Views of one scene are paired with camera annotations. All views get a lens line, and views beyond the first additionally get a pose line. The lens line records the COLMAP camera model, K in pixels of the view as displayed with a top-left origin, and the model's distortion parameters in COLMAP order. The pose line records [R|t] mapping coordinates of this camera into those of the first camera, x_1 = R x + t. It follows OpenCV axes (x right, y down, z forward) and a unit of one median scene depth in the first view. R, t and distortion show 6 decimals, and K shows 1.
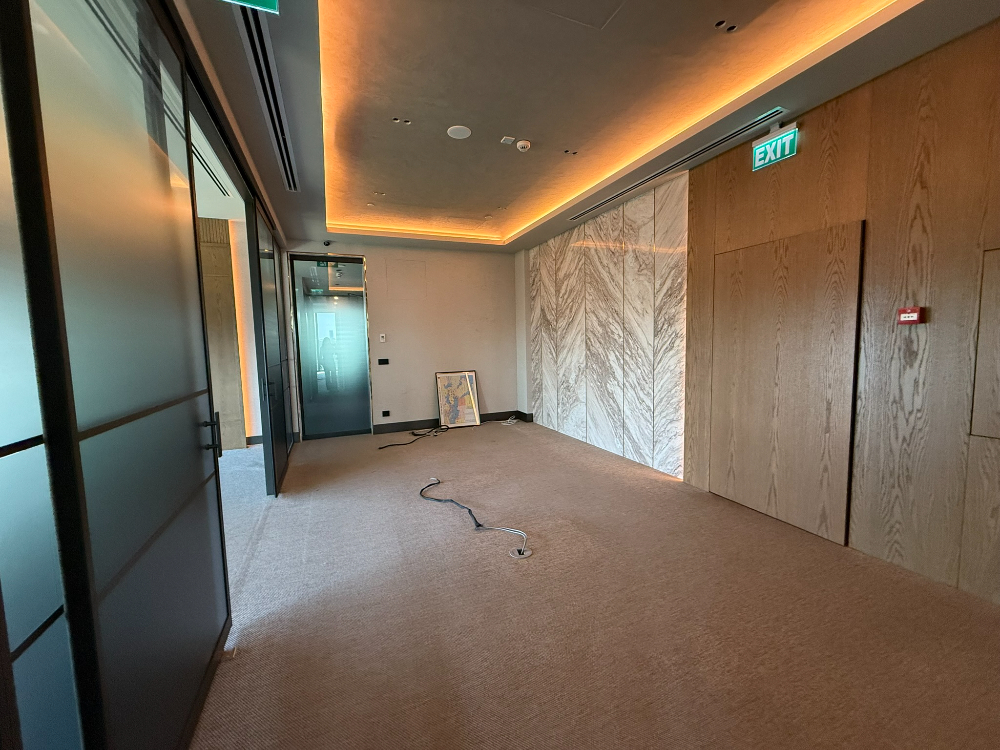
lens RADIAL K [[395.7, 0, 499.6], [0, 395.7, 374.6], [0, 0, 1]] dist [-0.000100, 0.000000]
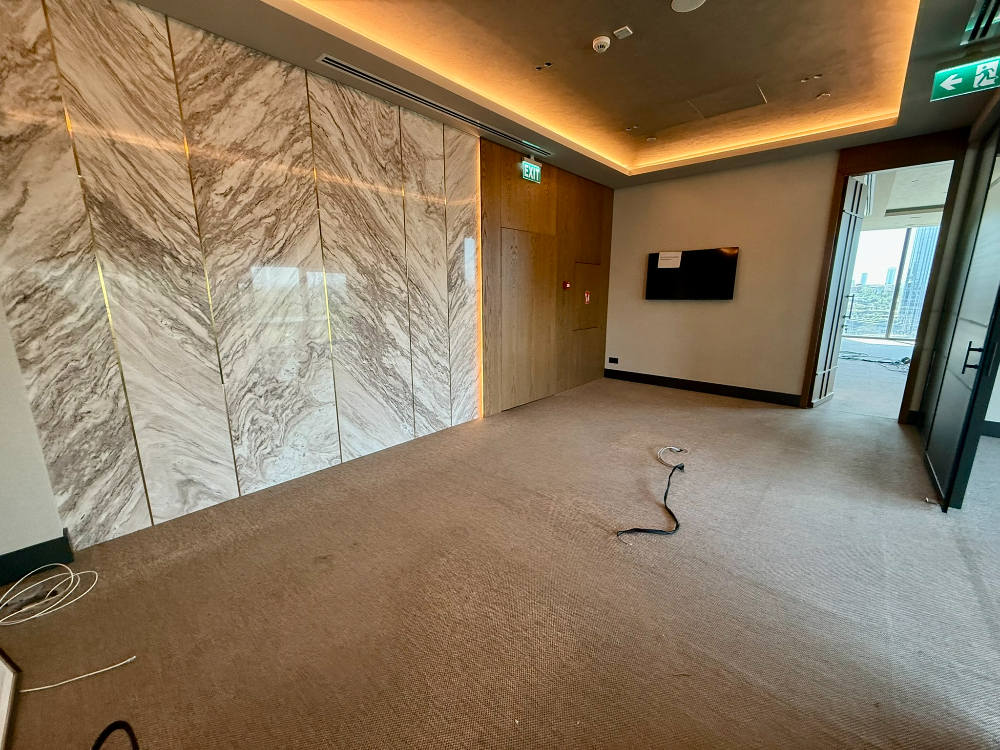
lens RADIAL K [[395.7, 0, 499.8], [0, 395.7, 373.5], [0, 0, 1]] dist [-0.000100, 0.000000]
pose [[-0.422574, -0.163622, 0.891437, -0.473195], [0.087668, 0.971578, 0.219889, -0.090605], [-0.902079, 0.171070, -0.396219, 1.137843]]
